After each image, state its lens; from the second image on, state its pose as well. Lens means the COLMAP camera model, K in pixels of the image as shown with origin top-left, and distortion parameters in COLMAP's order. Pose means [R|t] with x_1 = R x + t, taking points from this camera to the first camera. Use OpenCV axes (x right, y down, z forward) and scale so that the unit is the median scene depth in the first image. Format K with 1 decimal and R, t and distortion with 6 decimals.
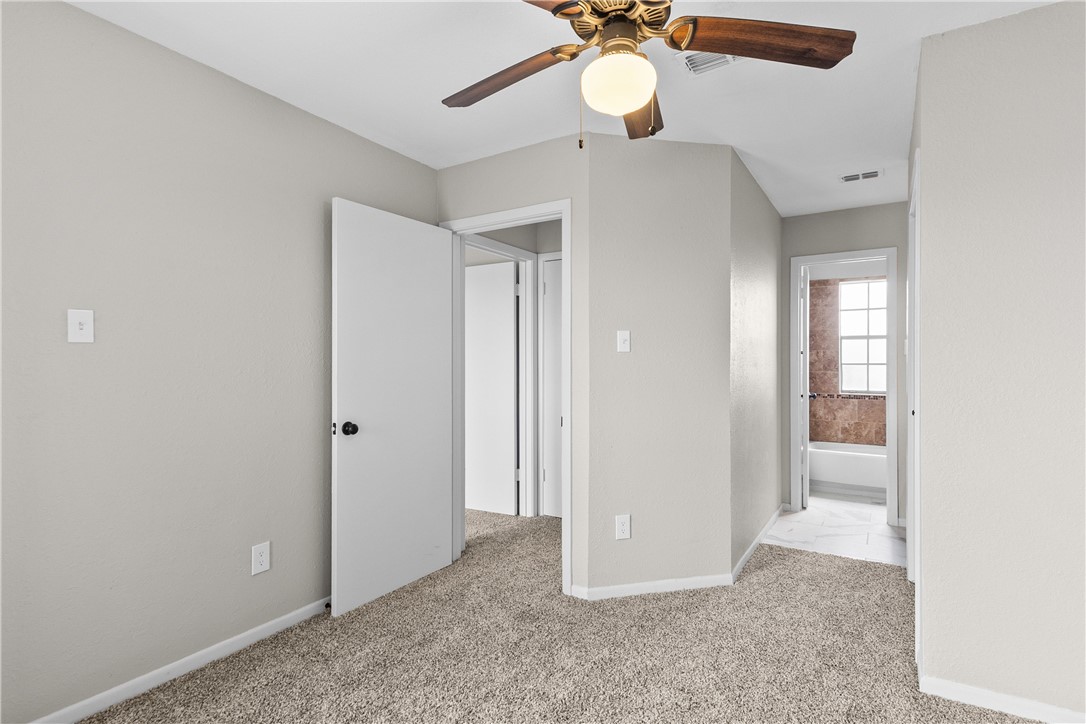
lens RADIAL K [[534.4, 0, 544.6], [0, 534.4, 363.4], [0, 0, 1]] dist [0.003255, -0.001460]
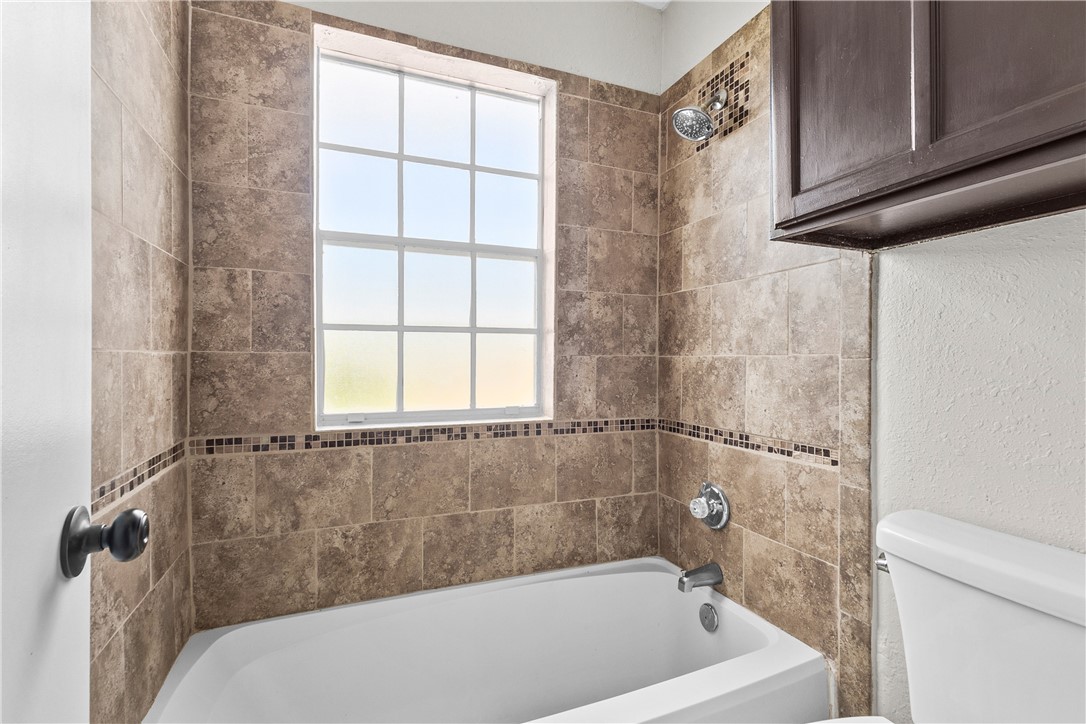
lens RADIAL K [[502.2, 0, 539.6], [0, 502.2, 354.5], [0, 0, 1]] dist [0.030464, -0.008456]
pose [[0.572142, -0.000653, 0.820154, 0.403435], [-0.008552, 0.999941, 0.006762, 0.014248], [-0.820110, -0.010883, 0.572102, 0.755290]]
